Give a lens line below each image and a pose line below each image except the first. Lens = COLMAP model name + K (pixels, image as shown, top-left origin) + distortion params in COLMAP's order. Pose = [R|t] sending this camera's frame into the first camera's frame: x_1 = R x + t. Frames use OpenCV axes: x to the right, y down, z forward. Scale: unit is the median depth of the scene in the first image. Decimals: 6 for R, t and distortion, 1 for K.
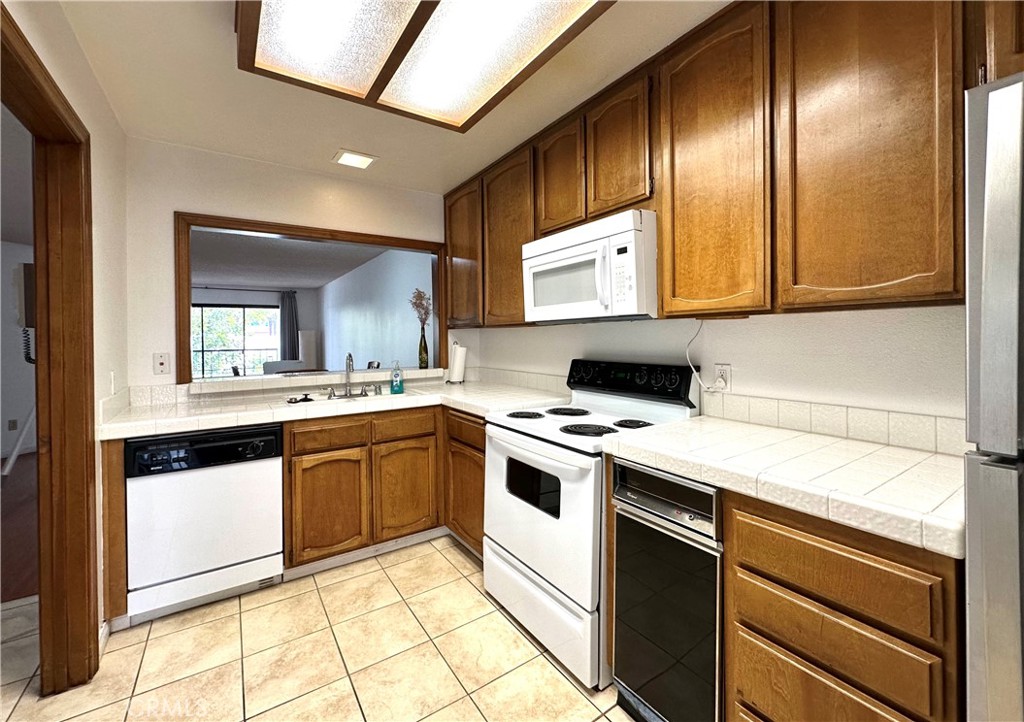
lens RADIAL K [[422.0, 0, 513.6], [0, 422.0, 338.8], [0, 0, 1]] dist [0.001081, 0.000195]
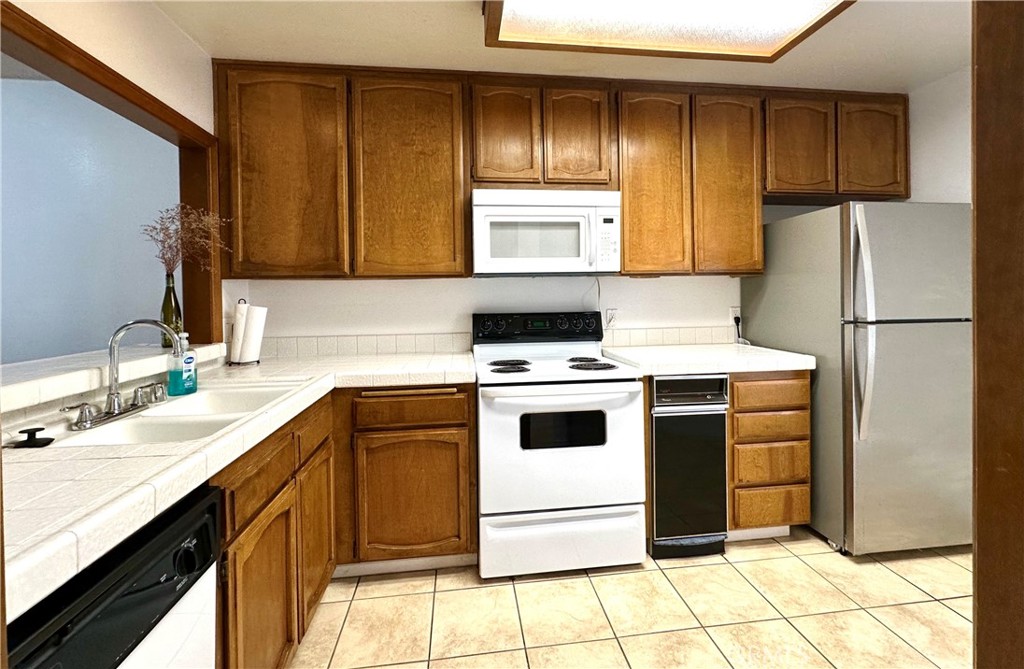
lens RADIAL K [[424.0, 0, 510.5], [0, 424.0, 299.8], [0, 0, 1]] dist [0.000447, 0.000072]
pose [[0.454886, -0.004204, 0.890540, -0.834963], [0.012054, 0.999926, -0.001437, 0.023086], [-0.890468, 0.011389, 0.454903, 0.561248]]
